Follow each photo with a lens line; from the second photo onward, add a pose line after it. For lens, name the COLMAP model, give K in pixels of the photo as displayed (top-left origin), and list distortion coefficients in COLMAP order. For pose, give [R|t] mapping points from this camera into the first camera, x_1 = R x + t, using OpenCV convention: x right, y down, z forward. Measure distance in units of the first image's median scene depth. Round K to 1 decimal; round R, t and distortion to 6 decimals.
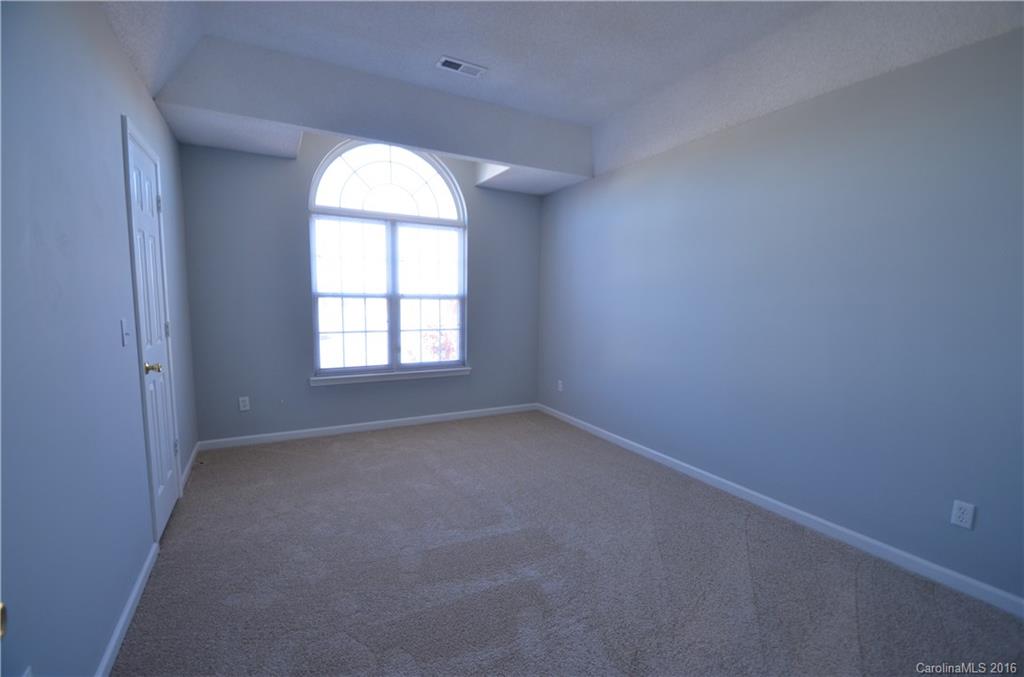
lens RADIAL K [[444.3, 0, 515.1], [0, 444.3, 347.4], [0, 0, 1]] dist [-0.000484, -0.000432]
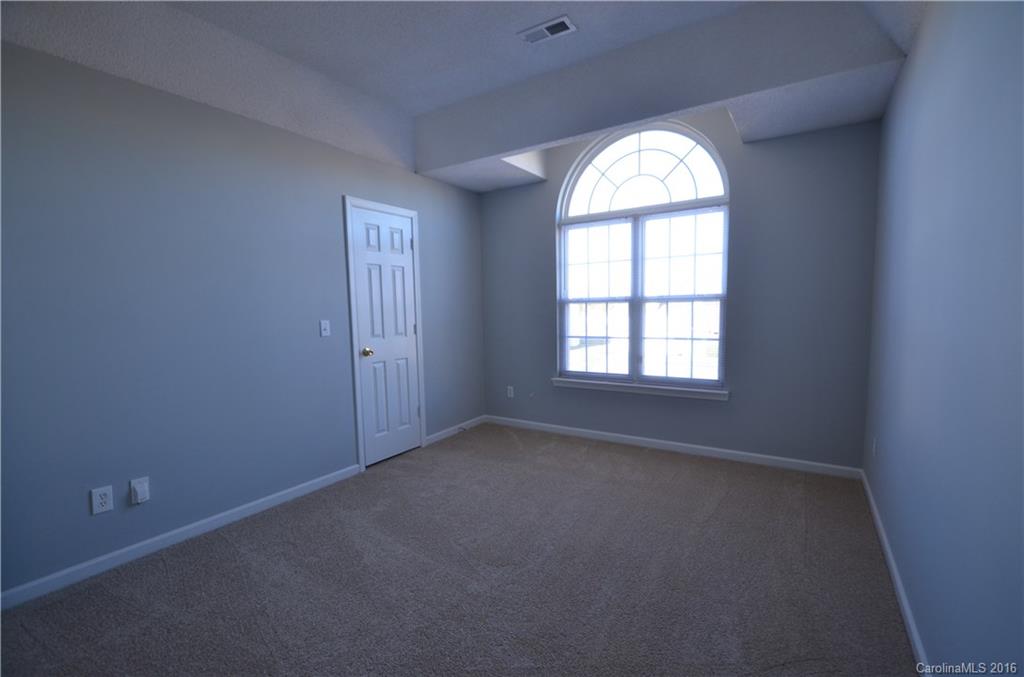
lens RADIAL K [[444.3, 0, 515.1], [0, 444.3, 347.4], [0, 0, 1]] dist [-0.000484, -0.000432]
pose [[0.483082, 0.055482, -0.873816, 0.403385], [-0.072905, 0.997074, 0.023003, -0.021506], [0.872535, 0.052593, 0.485713, 0.357814]]
